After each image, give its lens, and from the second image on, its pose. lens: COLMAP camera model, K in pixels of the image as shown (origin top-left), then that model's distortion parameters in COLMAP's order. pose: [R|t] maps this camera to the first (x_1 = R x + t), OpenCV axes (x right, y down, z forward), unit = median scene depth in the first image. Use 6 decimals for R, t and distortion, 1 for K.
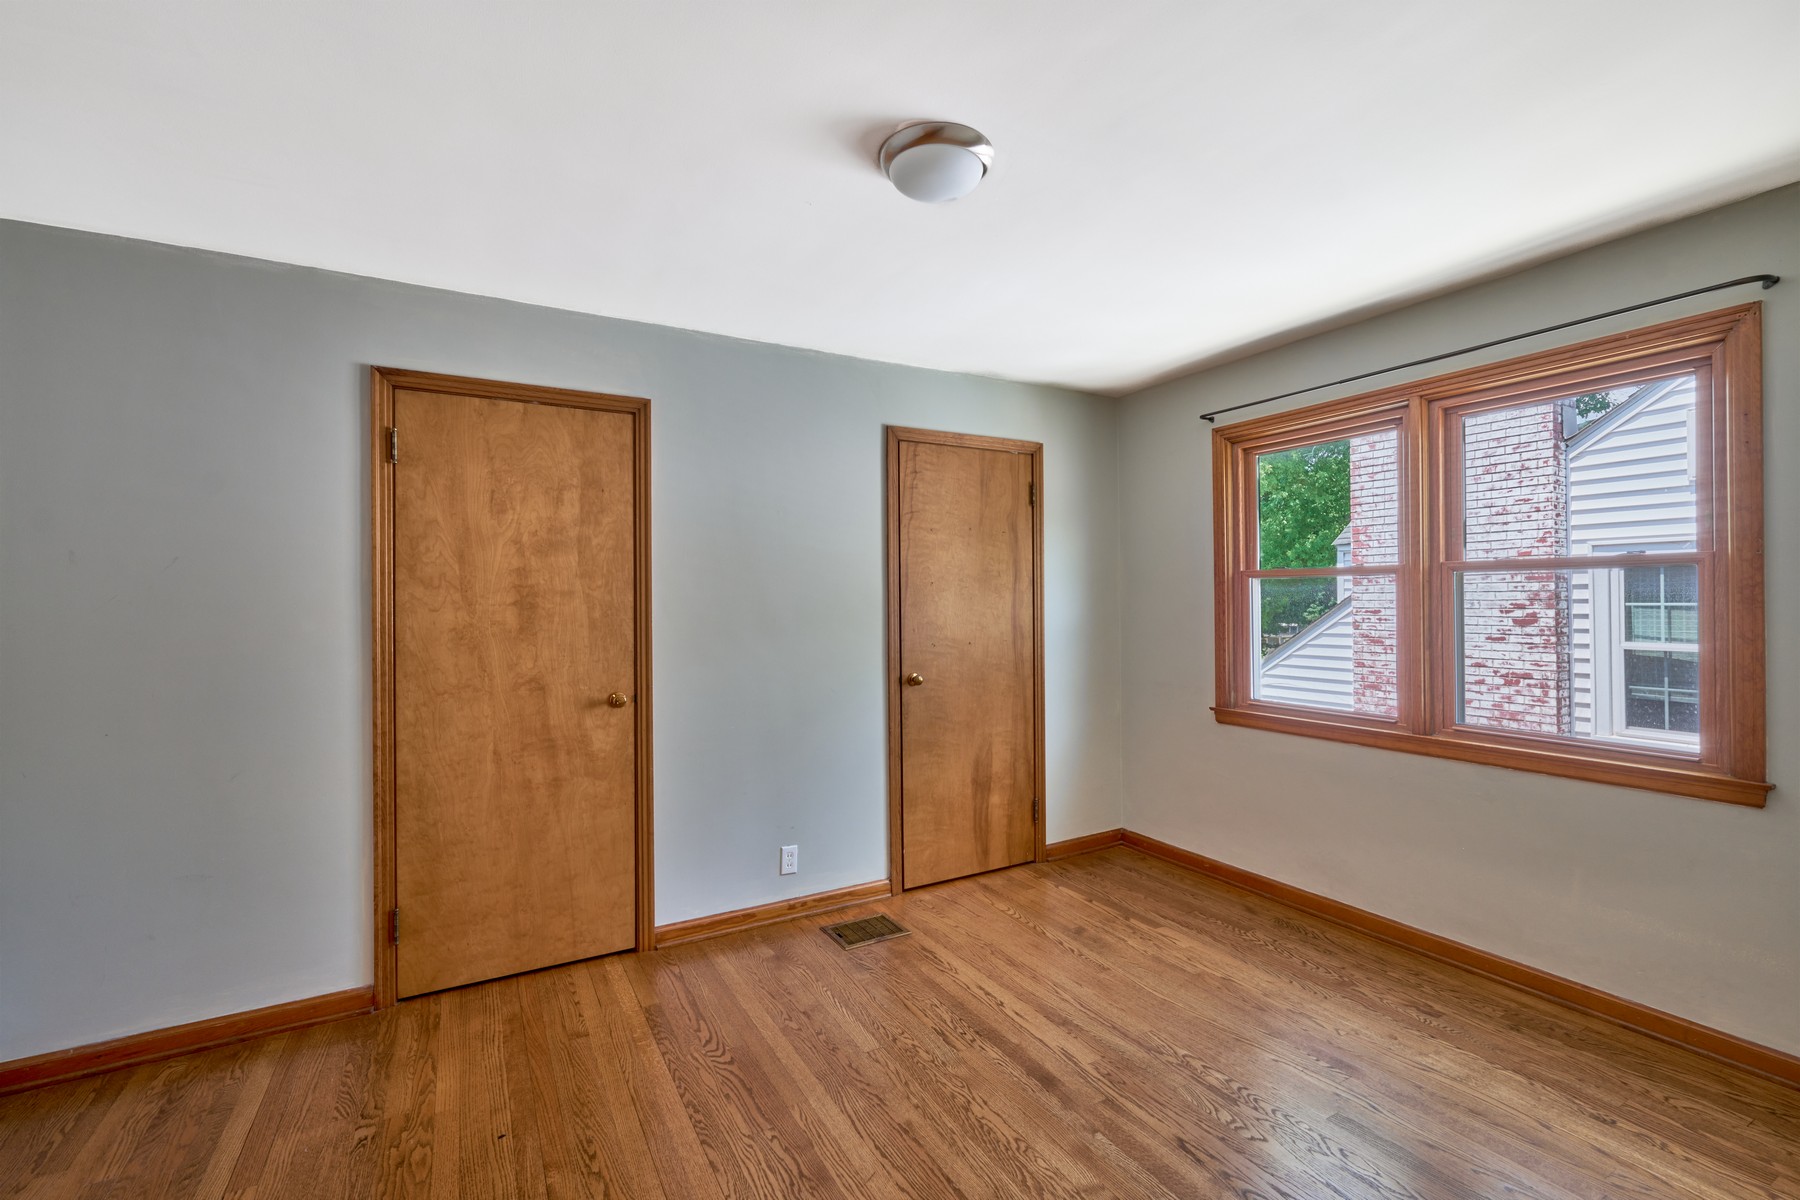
lens RADIAL K [[785.7, 0, 900.0], [0, 785.7, 600.0], [0, 0, 1]] dist [0.000088, -0.000044]
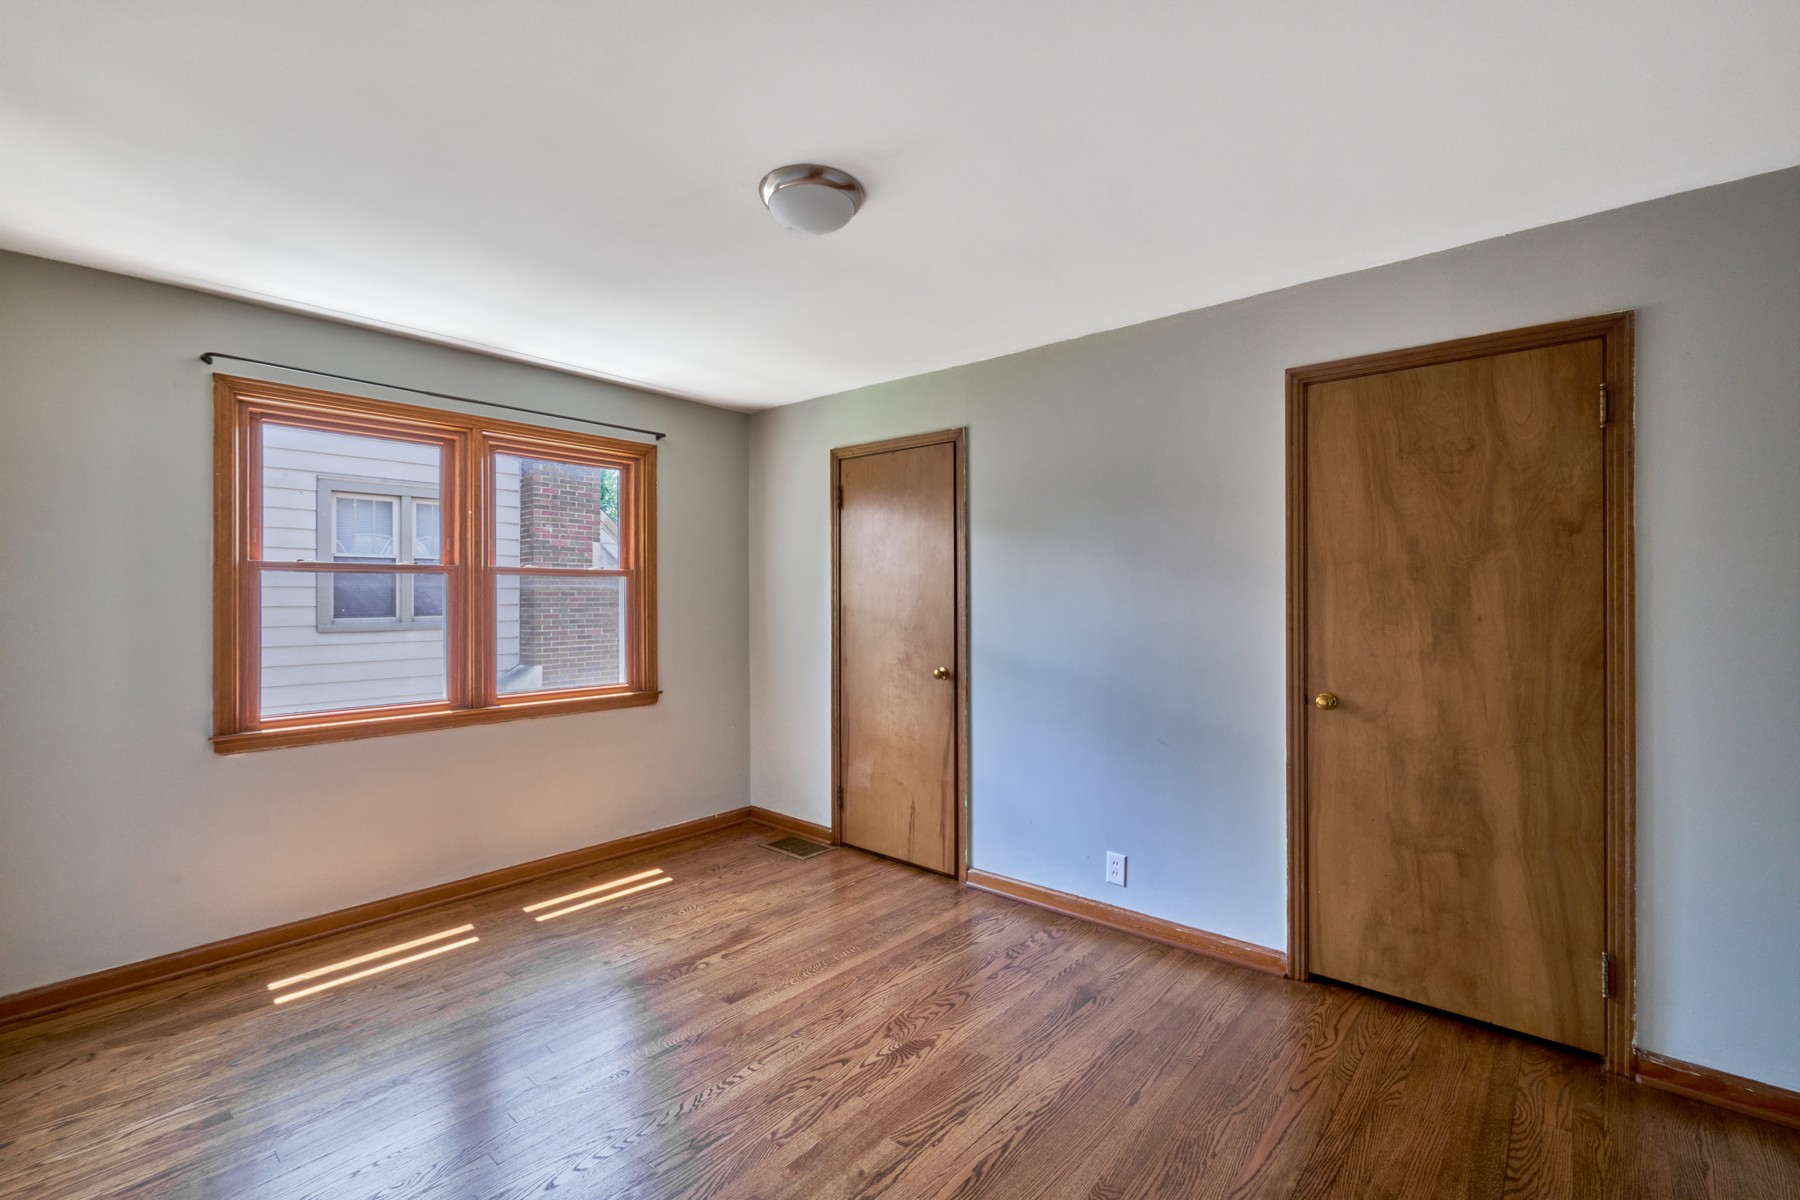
lens RADIAL K [[785.7, 0, 900.0], [0, 785.7, 600.0], [0, 0, 1]] dist [0.000088, -0.000044]
pose [[-0.340303, 0.008985, 0.940273, -0.623969], [0.007838, 0.999947, -0.006718, 0.015833], [-0.940283, 0.005084, -0.340355, 0.712012]]
